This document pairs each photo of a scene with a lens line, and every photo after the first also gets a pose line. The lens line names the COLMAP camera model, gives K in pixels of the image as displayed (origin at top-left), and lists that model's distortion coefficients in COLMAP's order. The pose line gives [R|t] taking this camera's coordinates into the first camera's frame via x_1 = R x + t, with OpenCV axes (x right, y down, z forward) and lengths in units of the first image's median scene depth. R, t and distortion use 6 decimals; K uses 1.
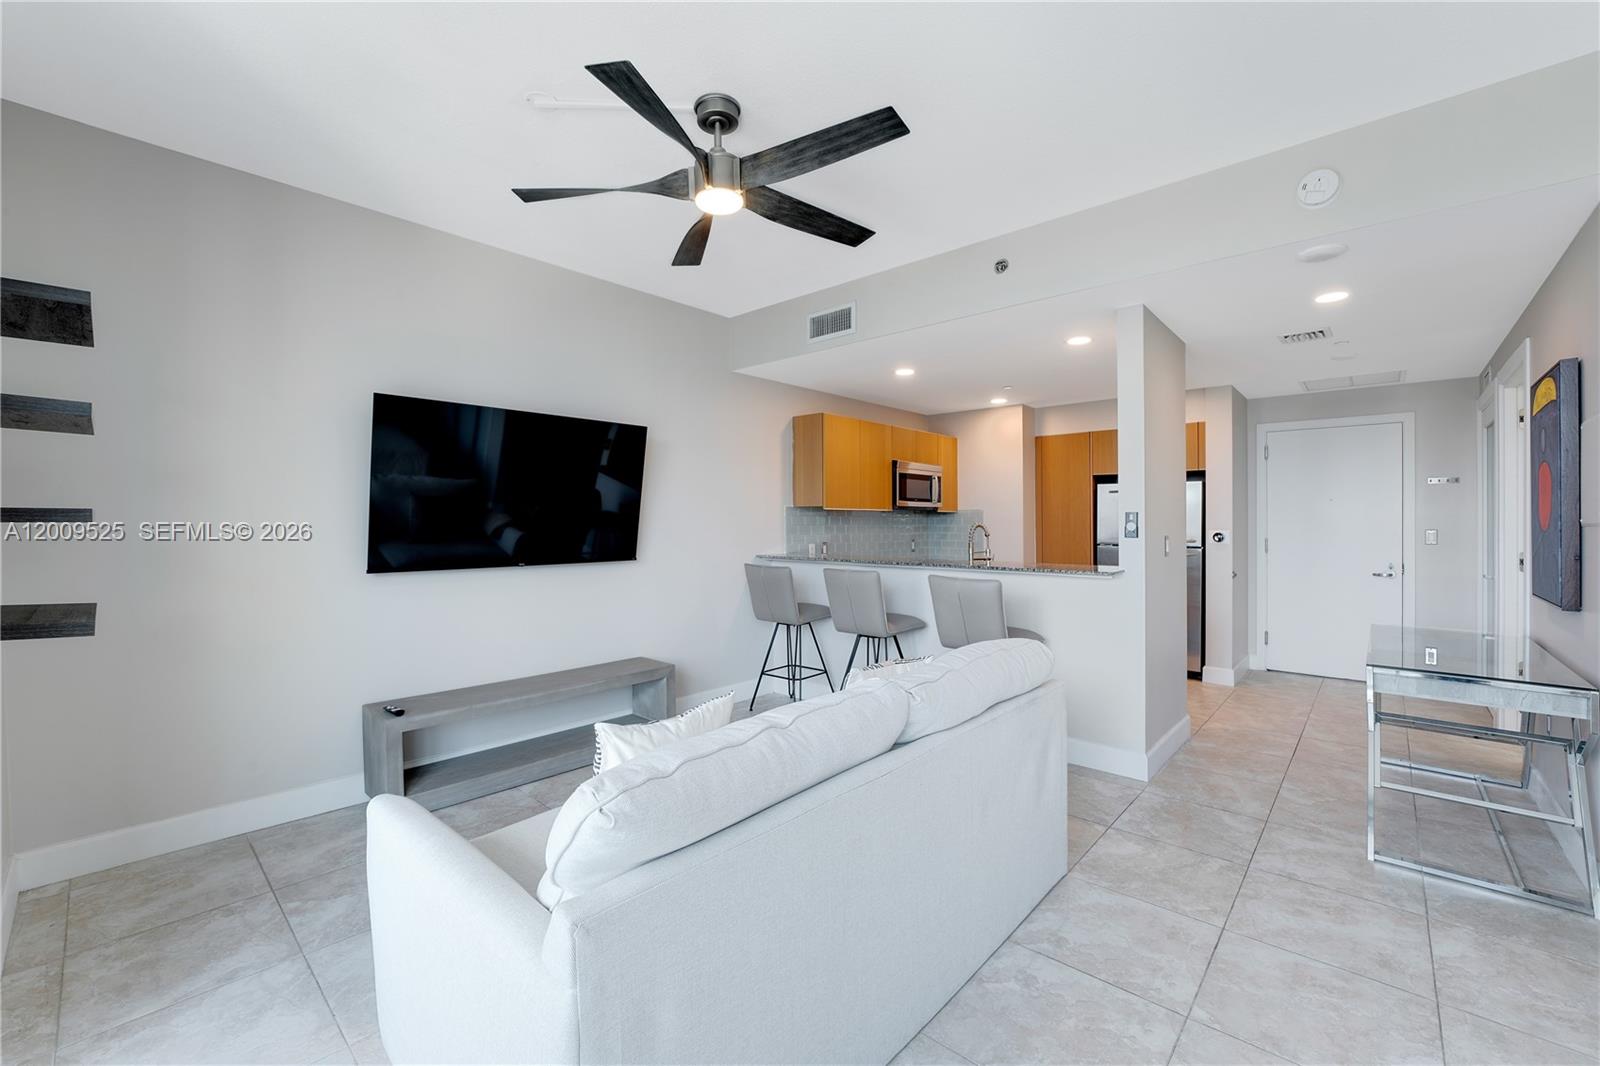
lens RADIAL K [[654.6, 0, 808.6], [0, 654.6, 526.0], [0, 0, 1]] dist [-0.025097, 0.002775]
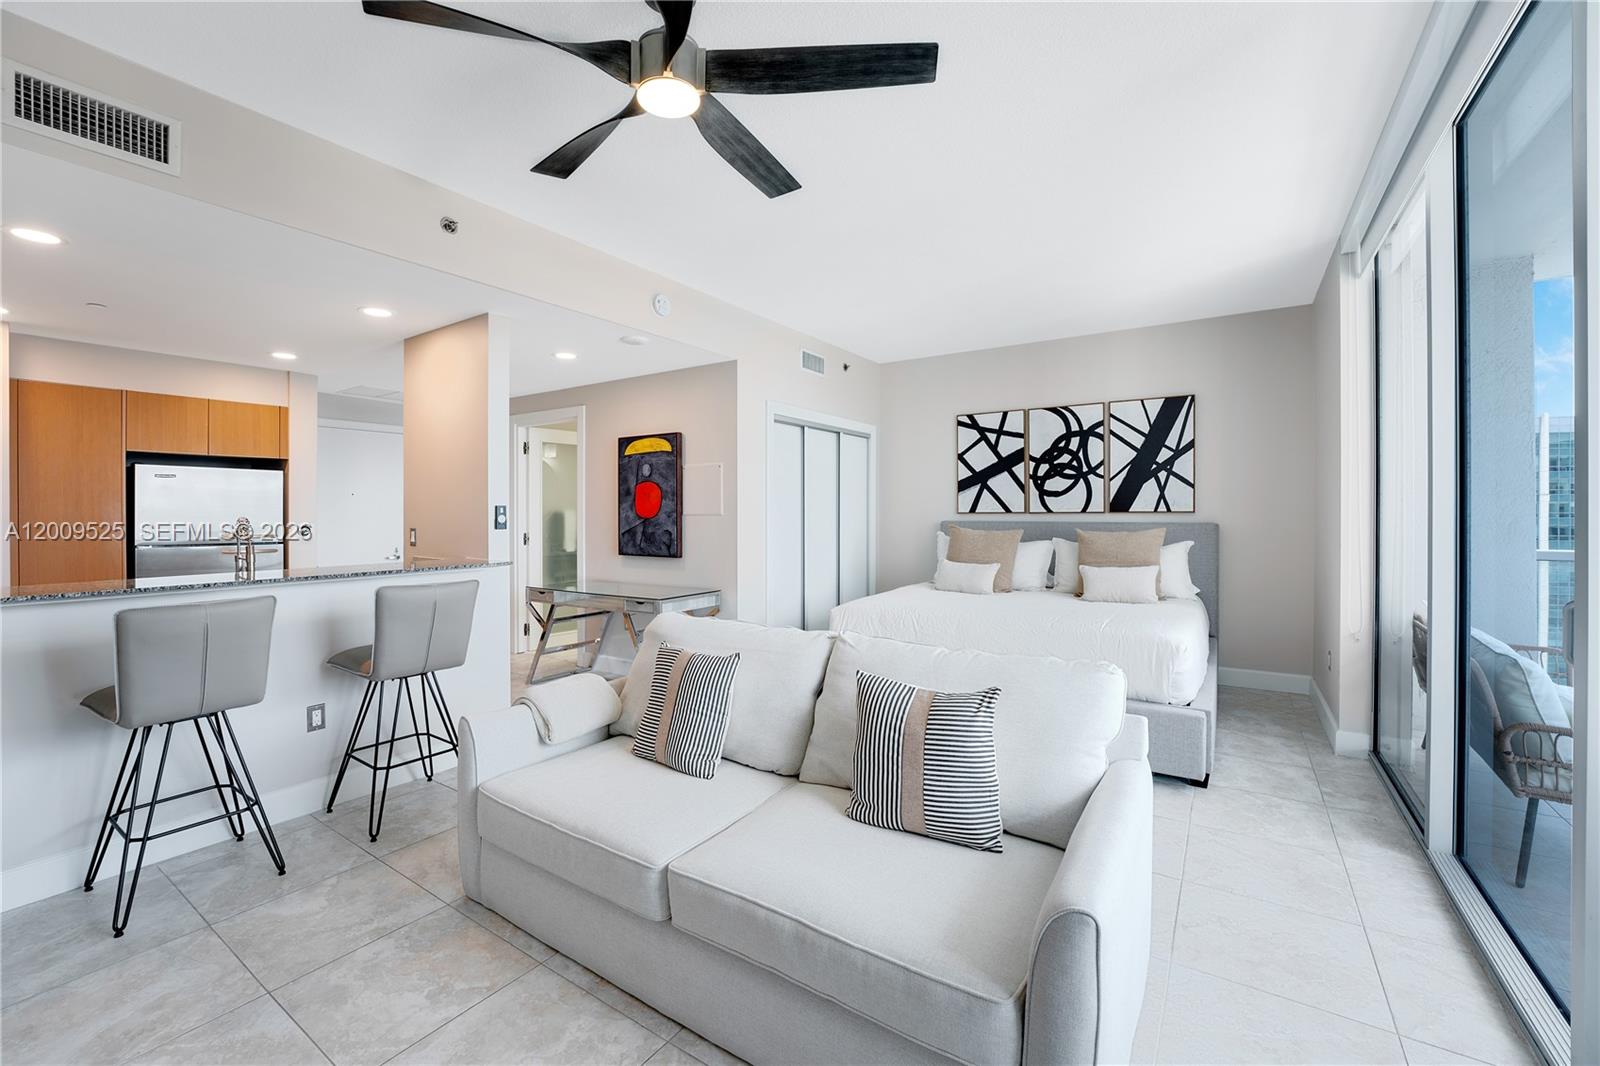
lens RADIAL K [[654.6, 0, 780.3], [0, 654.6, 514.7], [0, 0, 1]] dist [-0.025097, 0.002775]
pose [[-0.124804, -0.004987, 0.992169, -0.866498], [0.009234, 0.999938, 0.006188, -0.013188], [-0.992138, 0.009934, -0.124750, 0.923544]]
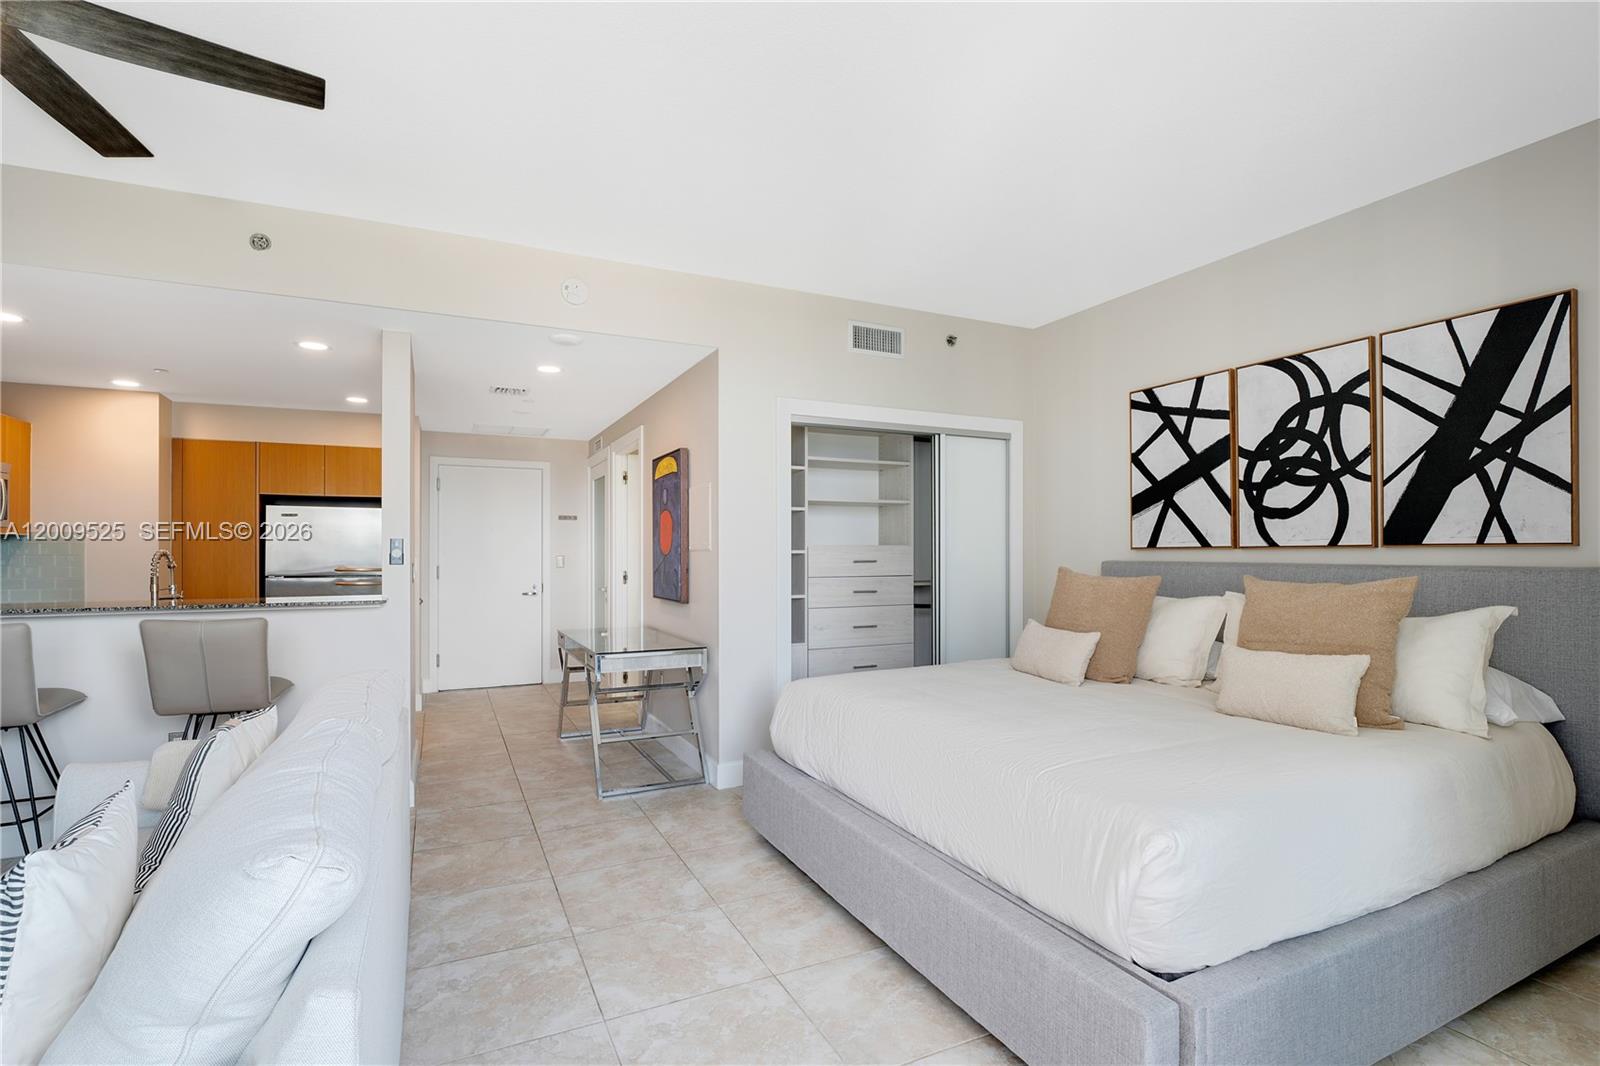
lens RADIAL K [[734.1, 0, 790.5], [0, 734.1, 543.7], [0, 0, 1]] dist [-0.018659, 0.001942]
pose [[0.388803, 0.008397, 0.921283, -0.410231], [0.007713, 0.999894, -0.012368, 0.006608], [-0.921289, 0.011914, 0.388697, 0.022159]]
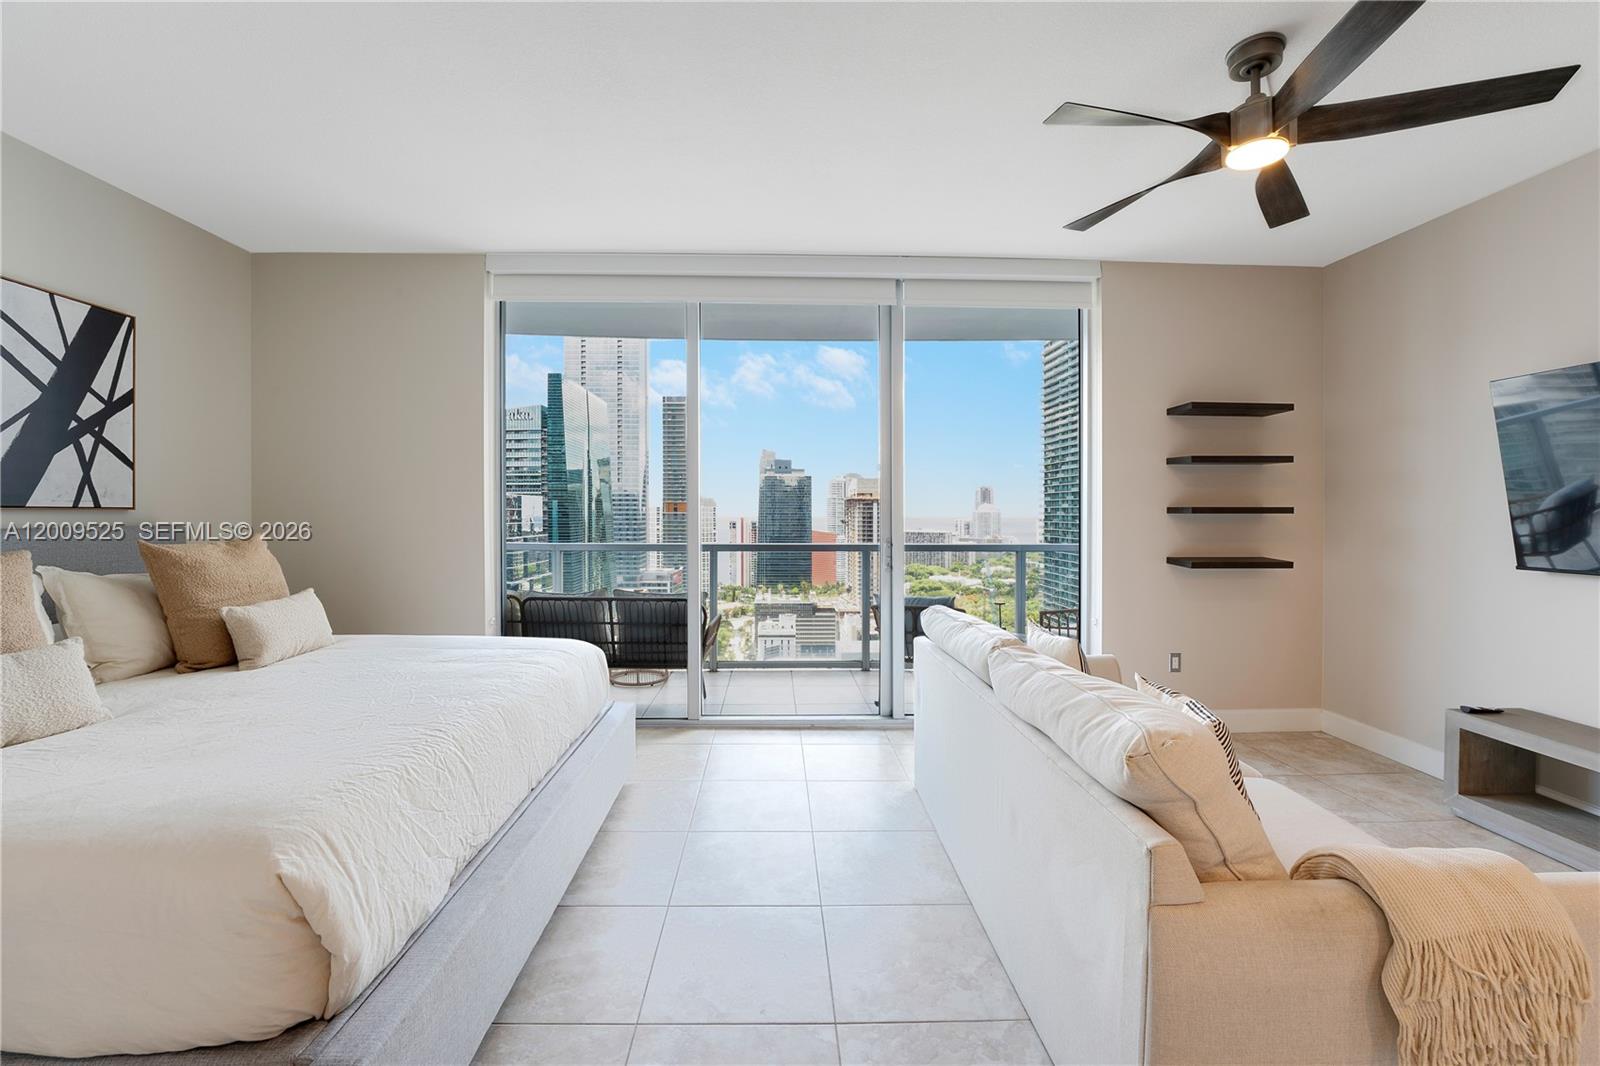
lens RADIAL K [[654.6, 0, 808.2], [0, 654.6, 517.5], [0, 0, 1]] dist [-0.025097, 0.002775]
pose [[-0.713902, -0.000860, -0.700246, 0.918042], [-0.011696, 0.999874, 0.010696, -0.008198], [0.700148, 0.015826, -0.713822, 1.164696]]
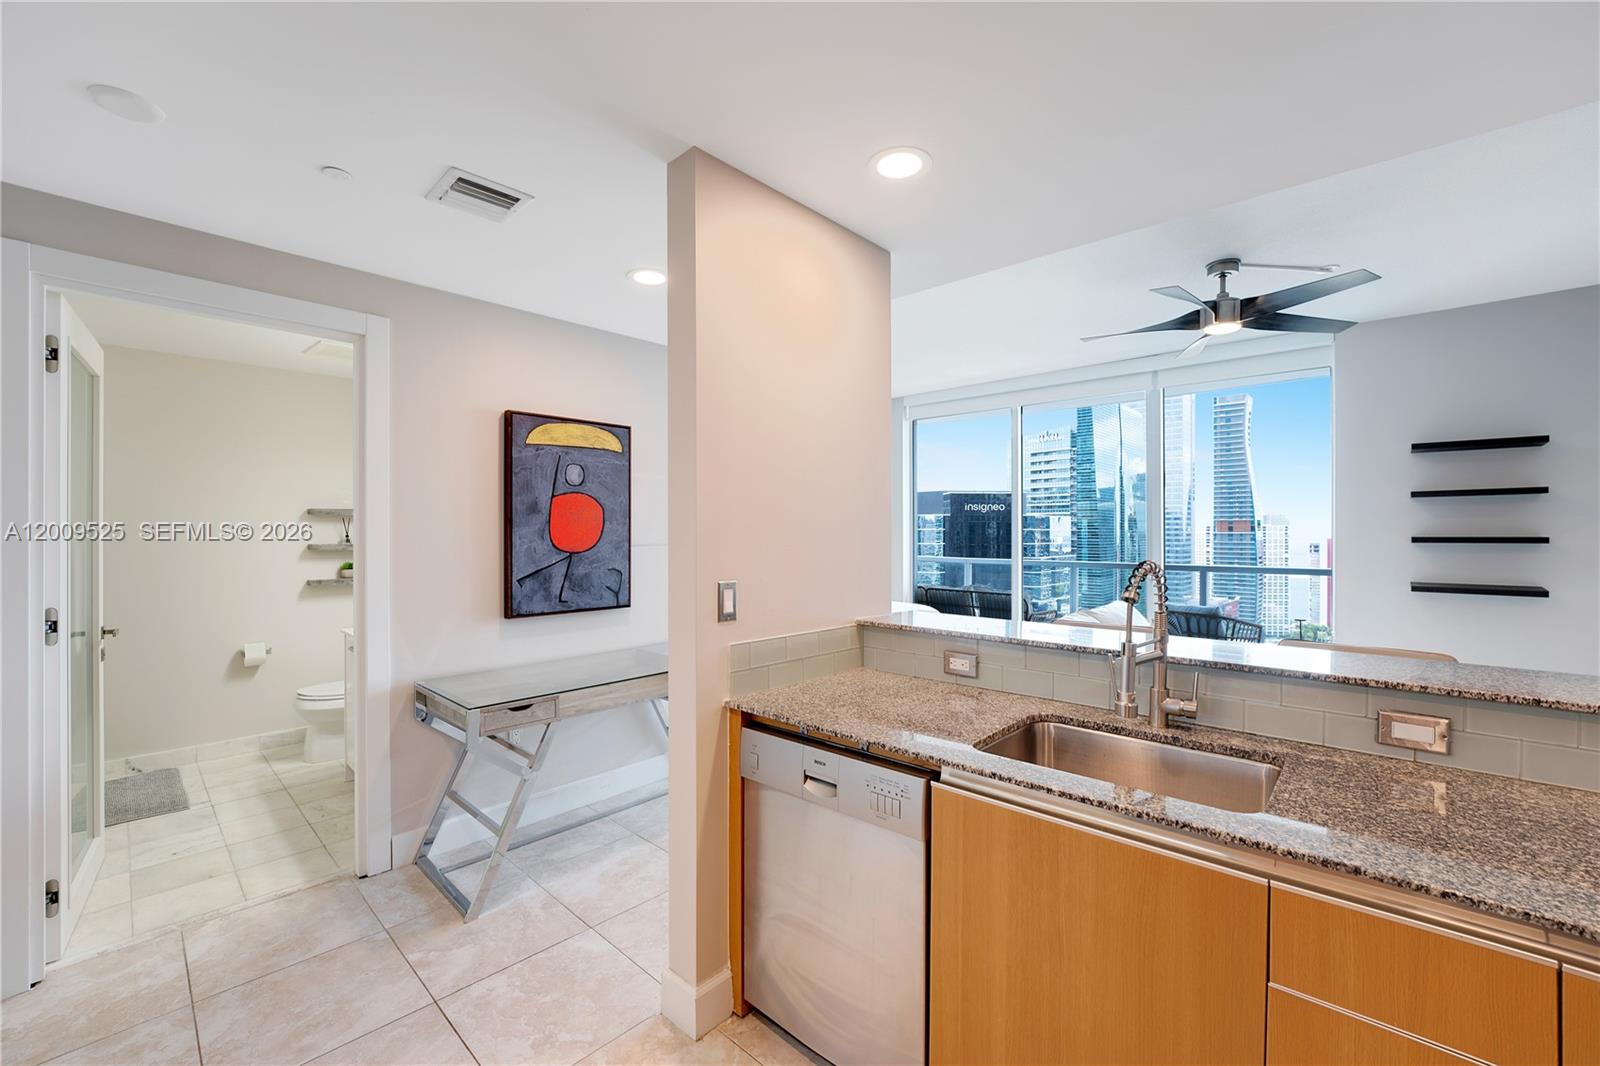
lens RADIAL K [[654.6, 0, 771.3], [0, 654.6, 542.6], [0, 0, 1]] dist [-0.025097, 0.002775]
pose [[-0.998714, -0.004237, 0.050528, 0.798934], [-0.002986, 0.999688, 0.024805, -0.044503], [-0.050618, 0.024622, -0.998415, 2.369897]]
